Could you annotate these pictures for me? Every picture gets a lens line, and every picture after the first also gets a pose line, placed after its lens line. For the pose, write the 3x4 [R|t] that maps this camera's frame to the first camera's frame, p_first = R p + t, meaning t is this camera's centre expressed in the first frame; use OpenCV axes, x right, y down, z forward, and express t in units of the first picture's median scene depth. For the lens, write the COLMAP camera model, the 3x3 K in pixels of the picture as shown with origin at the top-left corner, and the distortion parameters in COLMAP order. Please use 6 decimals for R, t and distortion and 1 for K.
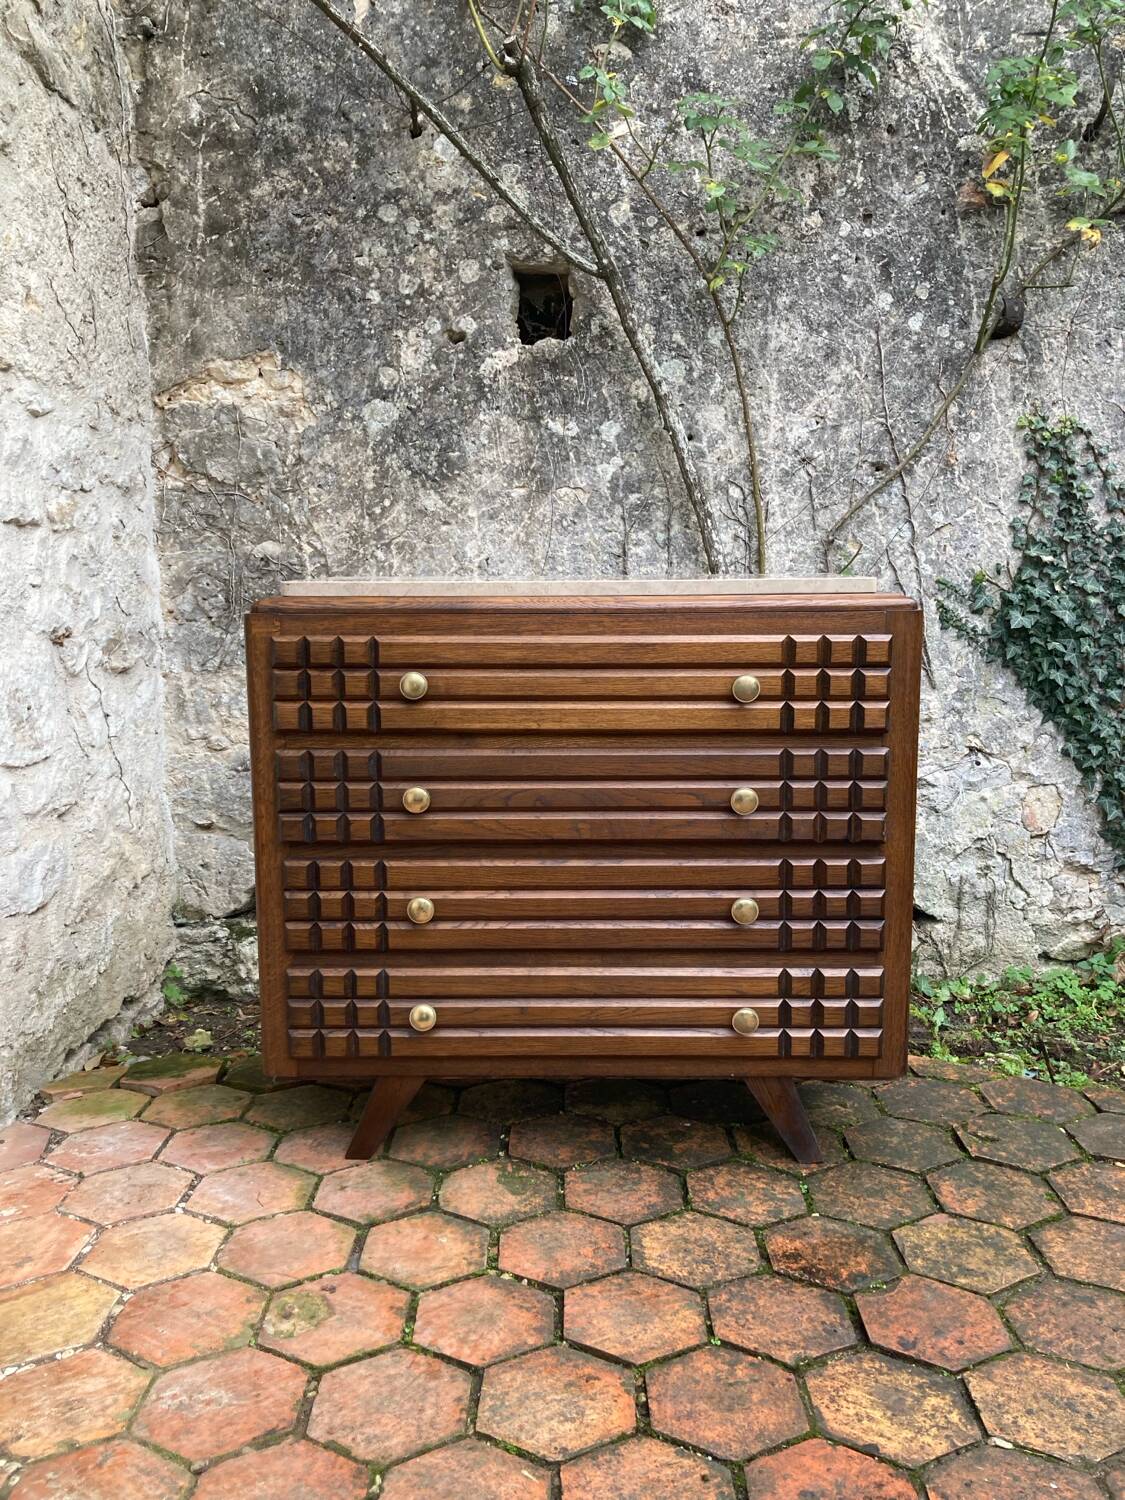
lens RADIAL K [[1236.3, 0, 573.7], [0, 1236.3, 741.9], [0, 0, 1]] dist [0.017251, -0.010298]
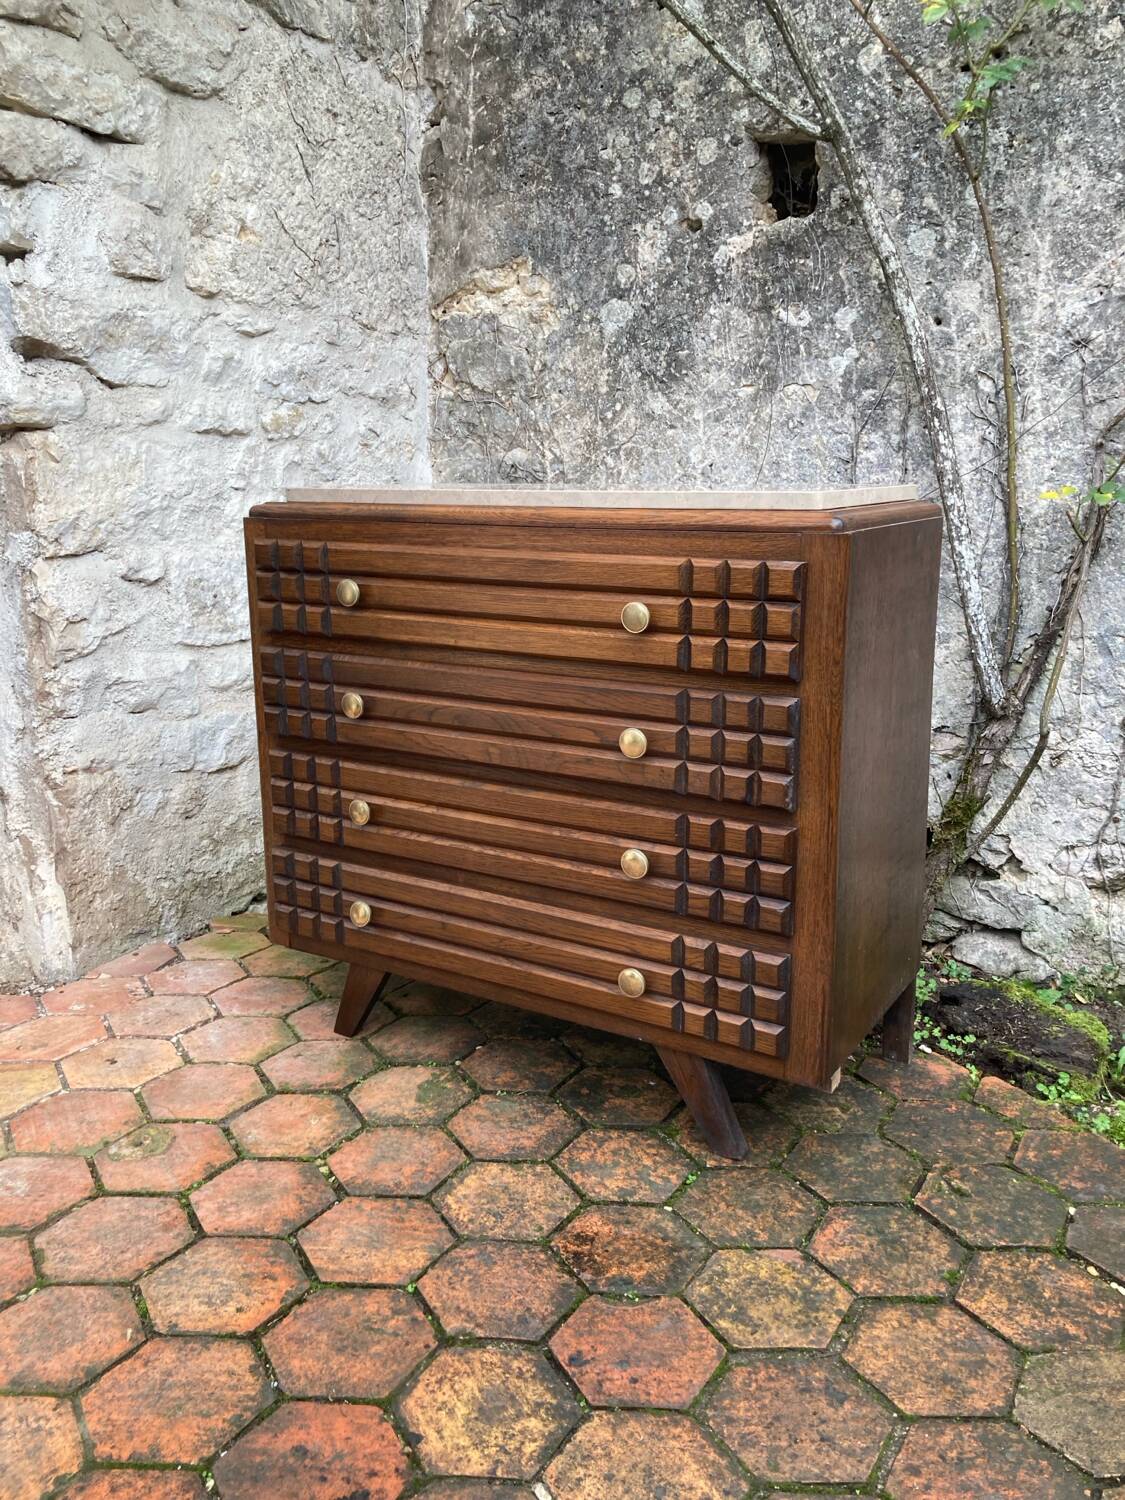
lens RADIAL K [[1236.3, 0, 570.0], [0, 1236.3, 741.7], [0, 0, 1]] dist [0.017251, -0.010298]
pose [[0.861760, 0.113737, -0.494402, 0.336987], [-0.075695, 0.992463, 0.096375, -0.022459], [0.501637, -0.045628, 0.863874, 0.125835]]
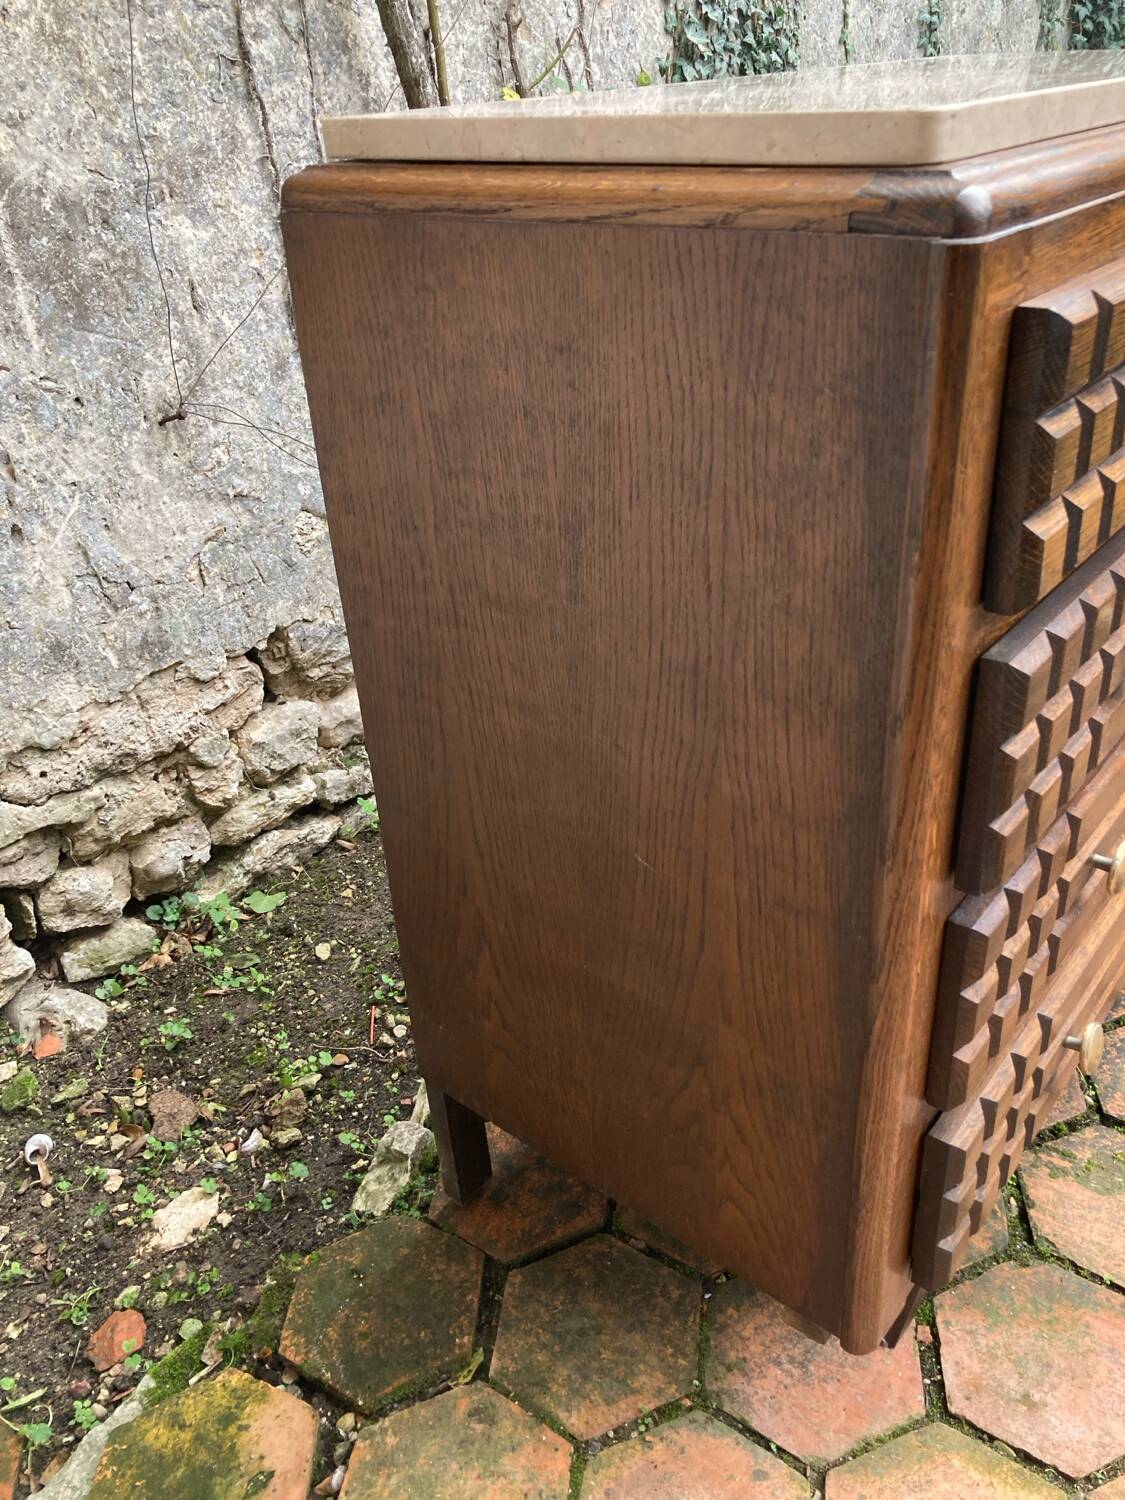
lens RADIAL K [[1236.3, 0, 586.8], [0, 1236.3, 746.6], [0, 0, 1]] dist [0.017251, -0.010298]
pose [[0.605689, -0.411254, 0.681183, -0.347057], [0.161797, 0.901849, 0.400612, -0.080833], [-0.779078, -0.132433, 0.612780, 0.554008]]
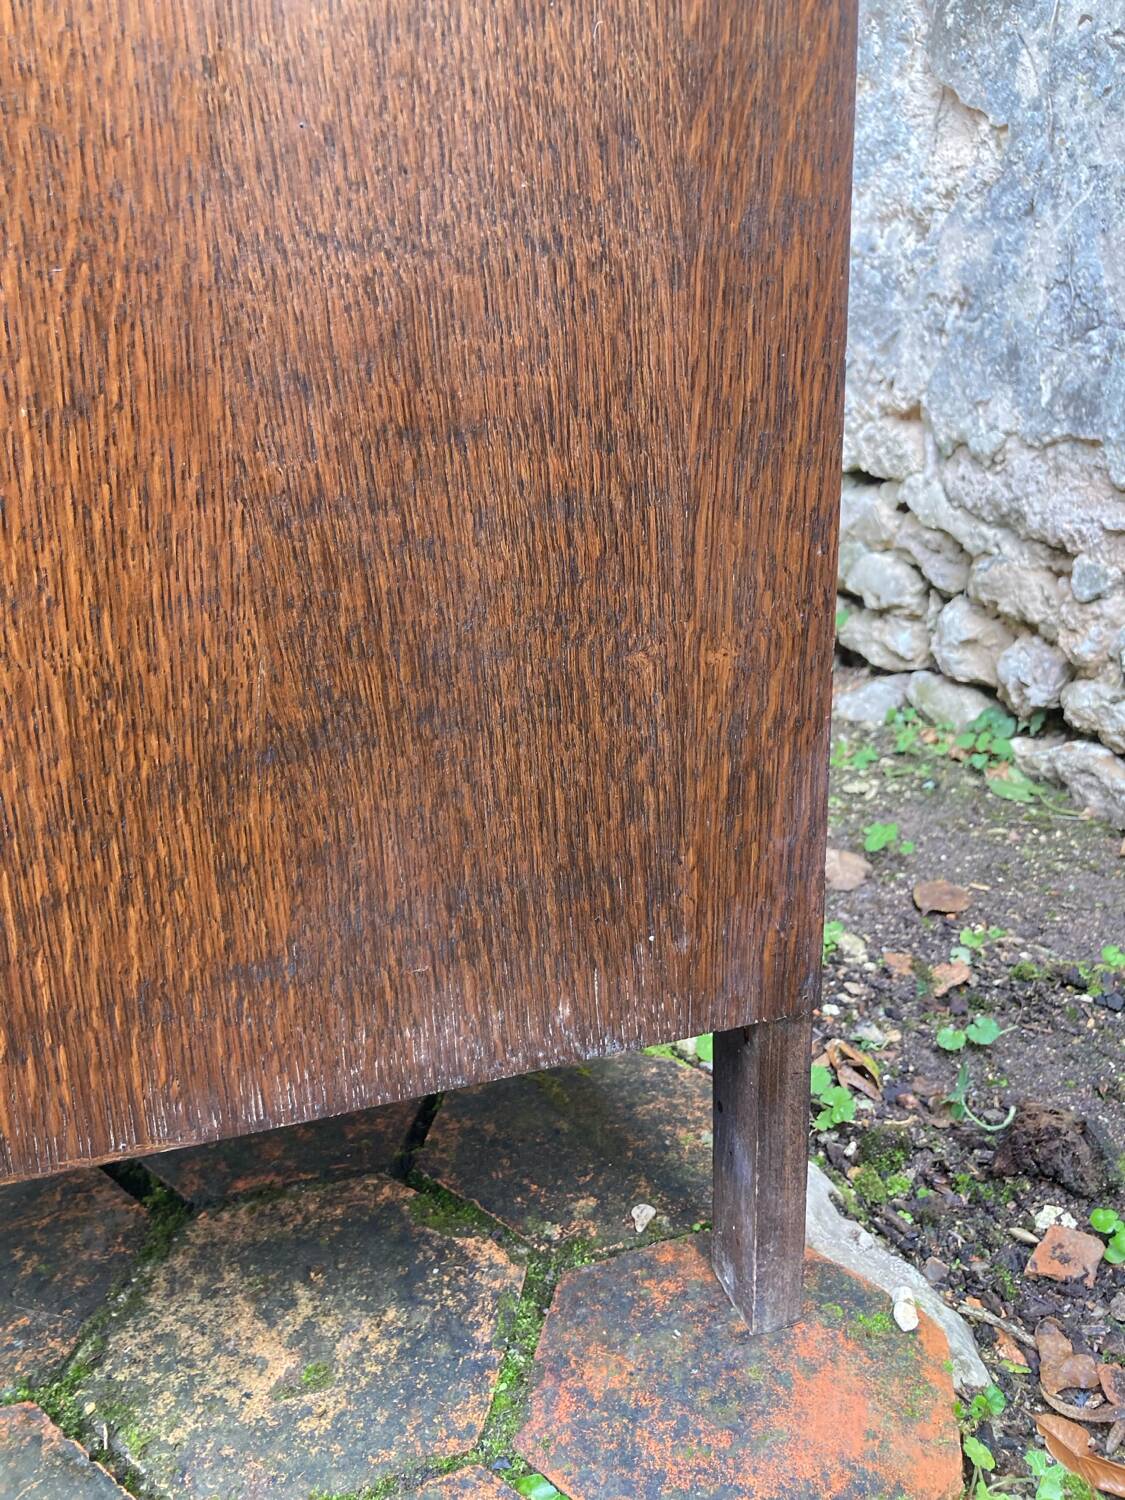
lens RADIAL K [[1236.3, 0, 556.7], [0, 1236.3, 758.2], [0, 0, 1]] dist [0.017251, -0.010298]
pose [[0.323204, 0.324103, -0.889098, 0.303832], [-0.118075, 0.945993, 0.301920, 0.076879], [0.938934, 0.007399, 0.344018, 0.720327]]
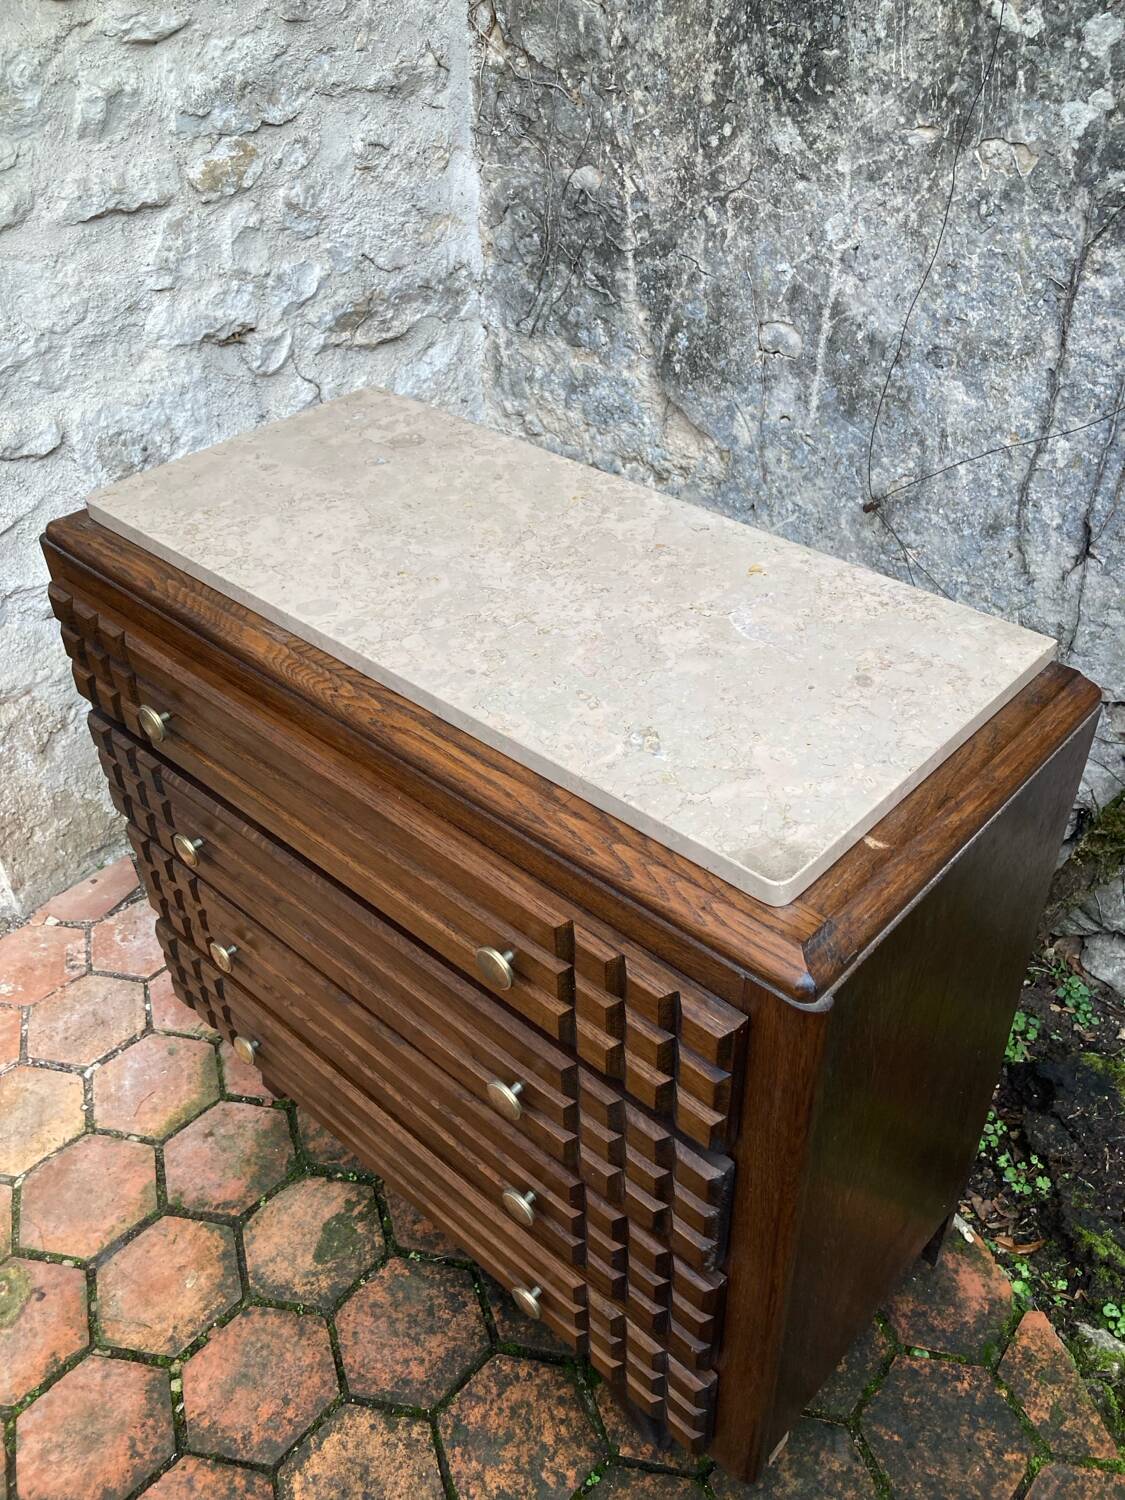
lens RADIAL K [[1236.3, 0, 576.6], [0, 1236.3, 752.7], [0, 0, 1]] dist [0.017251, -0.010298]
pose [[0.750671, 0.398873, -0.526681, 0.256646], [-0.082461, 0.847517, 0.524323, -0.254790], [0.655510, -0.350164, 0.669098, 0.423142]]
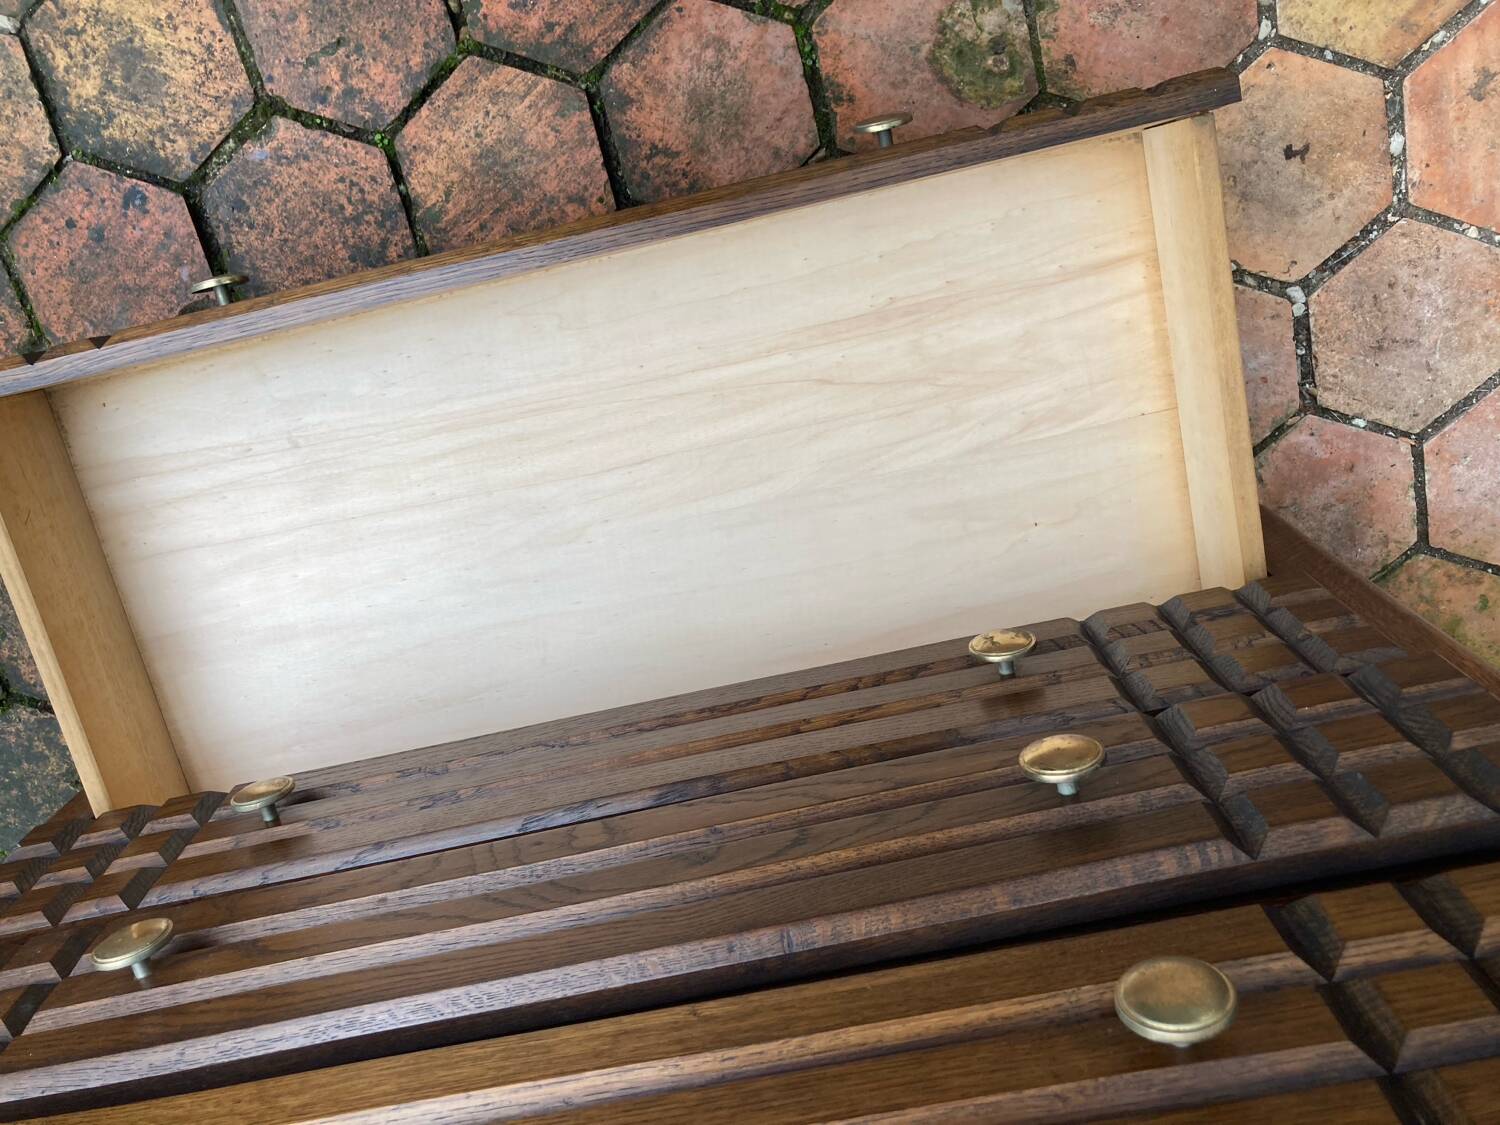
lens RADIAL K [[1236.3, 0, 745.8], [0, 1236.3, 568.1], [0, 0, 1]] dist [0.017251, -0.010298]
pose [[-0.969045, 0.220668, 0.110713, -0.059439], [-0.000800, -0.451248, 0.892398, -0.139682], [0.246882, 0.864686, 0.437456, 0.491336]]
